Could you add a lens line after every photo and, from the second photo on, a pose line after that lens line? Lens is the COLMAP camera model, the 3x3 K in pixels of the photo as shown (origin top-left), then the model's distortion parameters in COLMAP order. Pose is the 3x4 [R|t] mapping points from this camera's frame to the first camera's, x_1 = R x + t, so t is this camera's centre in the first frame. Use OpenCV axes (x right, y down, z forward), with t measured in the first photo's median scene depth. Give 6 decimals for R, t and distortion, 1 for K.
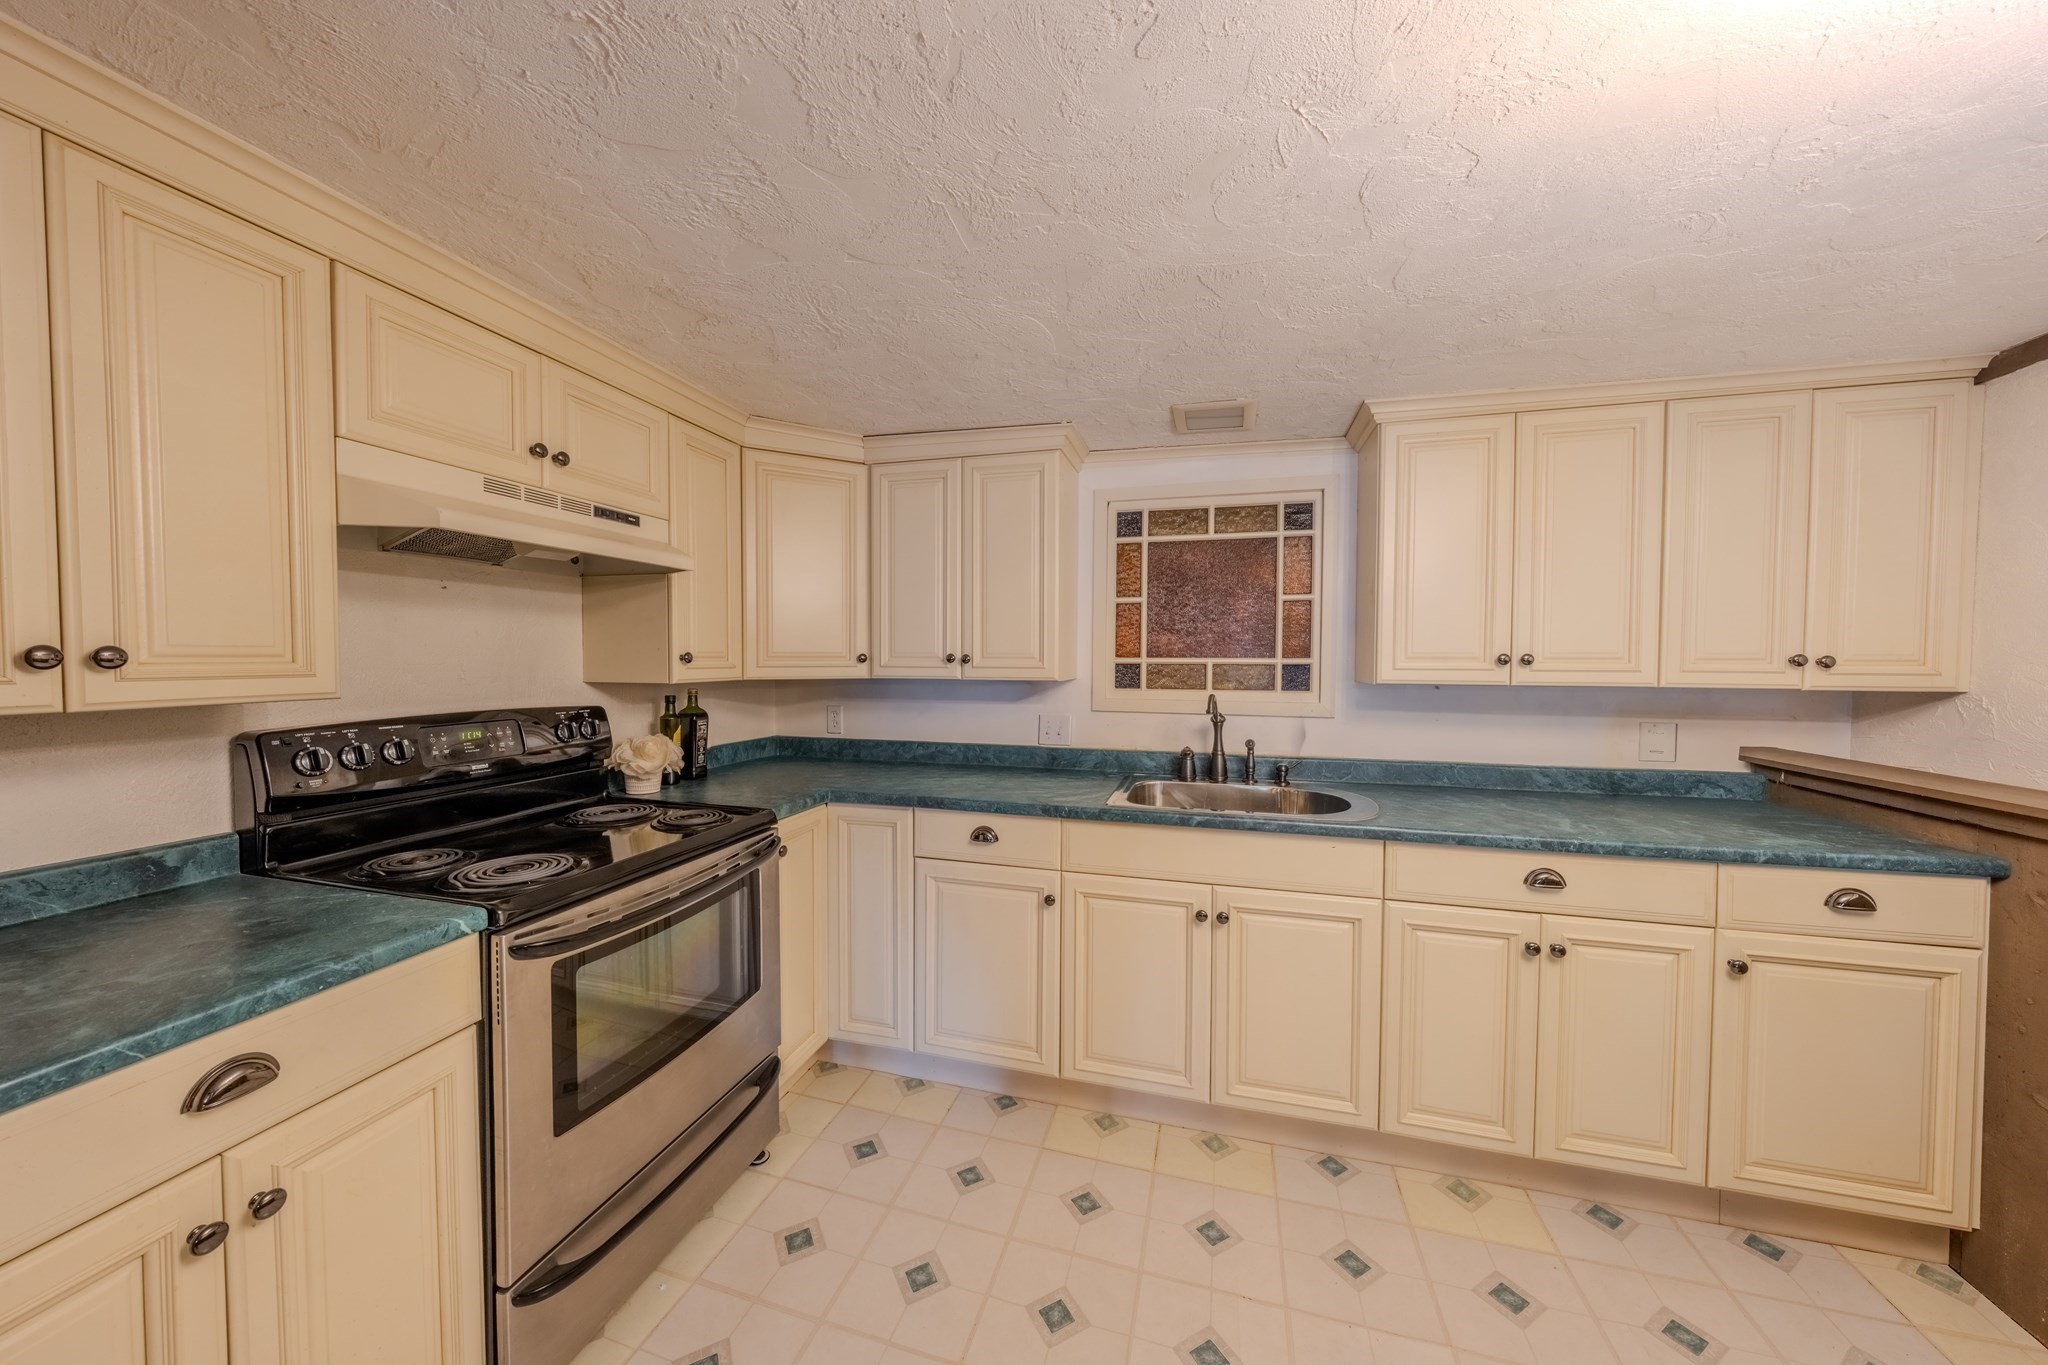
lens RADIAL K [[685.5, 0, 1023.5], [0, 685.5, 673.2], [0, 0, 1]] dist [-0.000176, -0.000081]
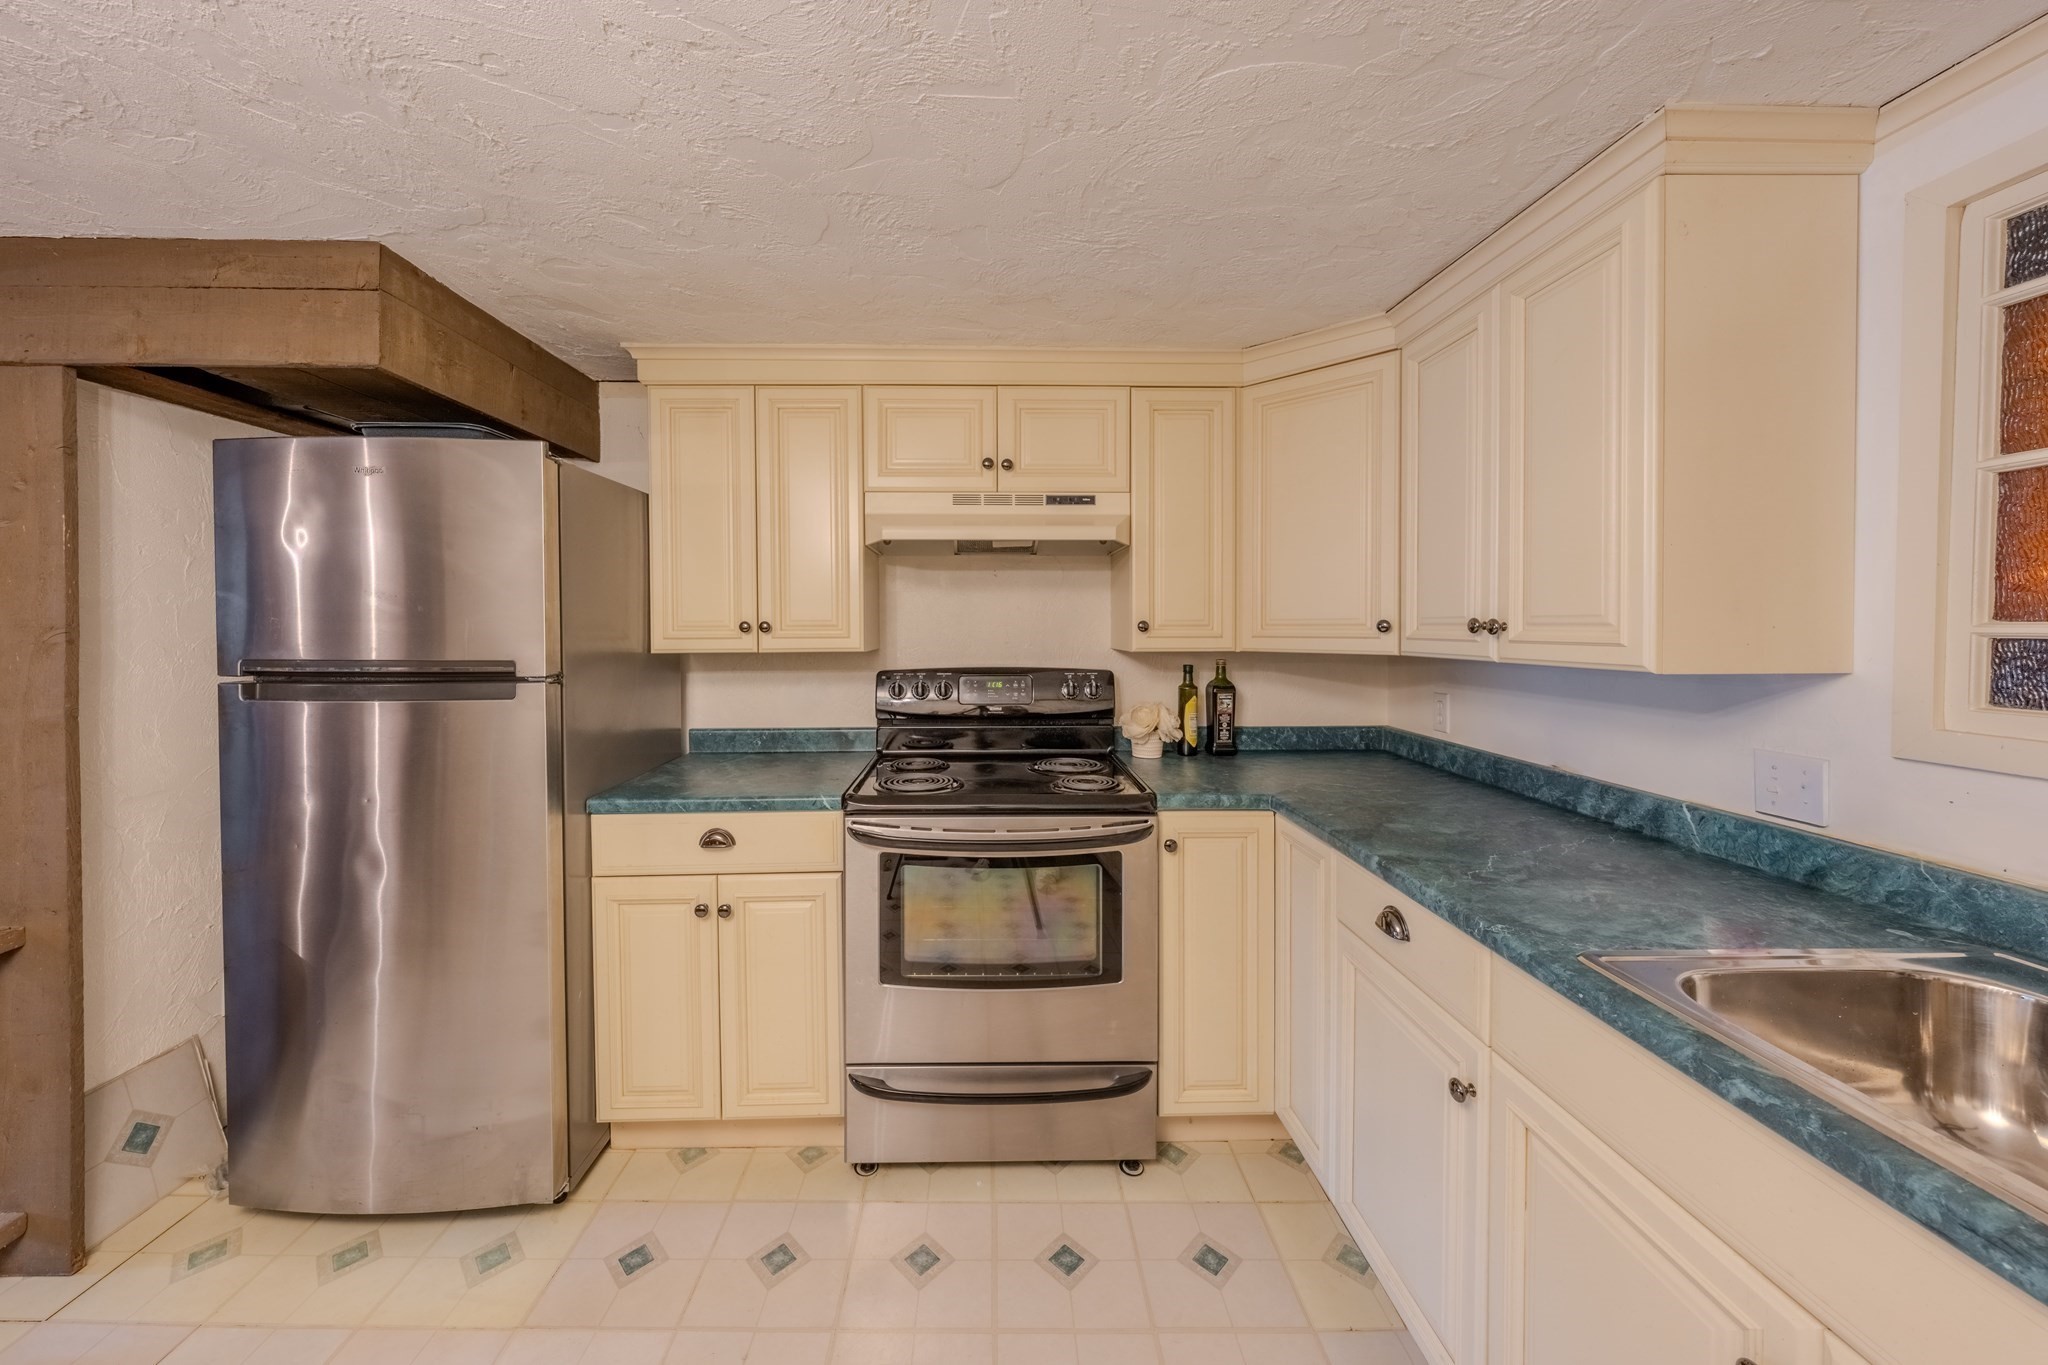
lens RADIAL K [[730.2, 0, 1017.2], [0, 730.2, 641.5], [0, 0, 1]] dist [0.000119, 0.000054]
pose [[0.277088, 0.017043, -0.960693, 0.500476], [-0.019722, 0.999733, 0.012048, -0.010613], [0.960642, 0.015608, 0.277350, 0.559653]]
